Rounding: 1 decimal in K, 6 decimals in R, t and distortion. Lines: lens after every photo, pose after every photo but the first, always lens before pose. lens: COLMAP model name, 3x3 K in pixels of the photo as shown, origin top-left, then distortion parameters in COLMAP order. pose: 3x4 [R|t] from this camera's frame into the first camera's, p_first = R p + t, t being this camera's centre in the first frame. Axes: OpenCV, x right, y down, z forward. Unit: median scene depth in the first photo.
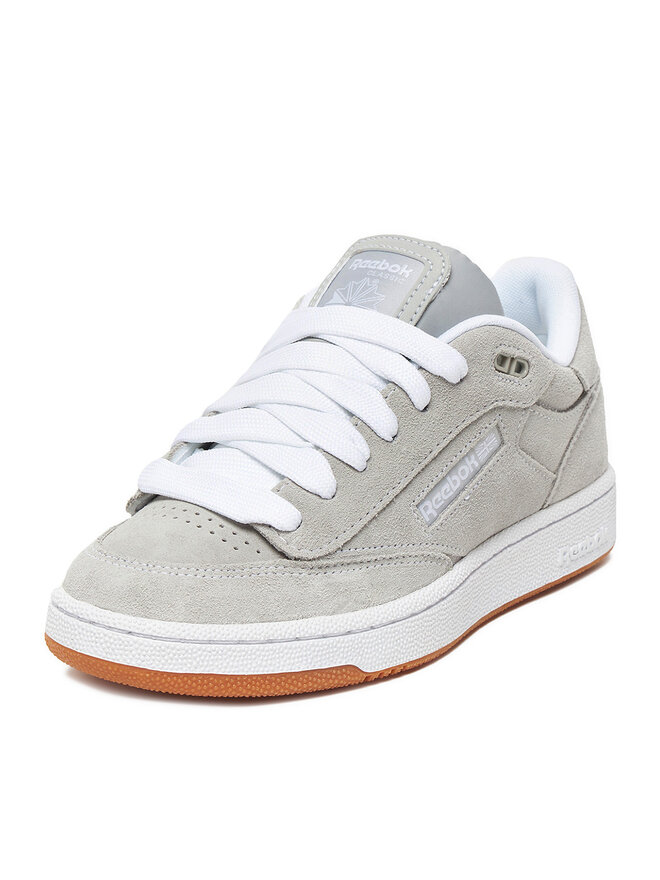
lens RADIAL K [[2184.0, 0, 328.0], [0, 2184.0, 439.7], [0, 0, 1]] dist [-0.124598, 0.000000]
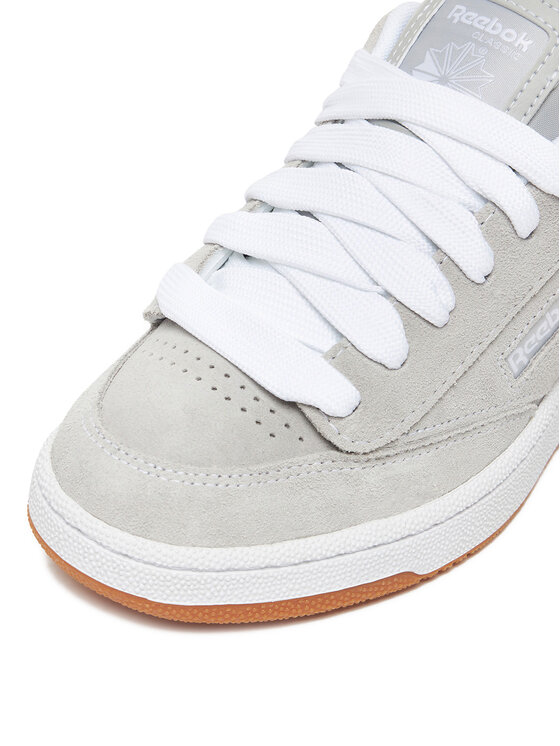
lens RADIAL K [[1665.6, 0, 284.1], [0, 1665.6, 373.1], [0, 0, 1]] dist [-0.025112, 0.000000]
pose [[0.995831, 0.086897, -0.027743, -0.023003], [-0.073569, 0.944916, 0.318939, -0.157188], [0.053929, -0.315568, 0.947369, 0.435719]]
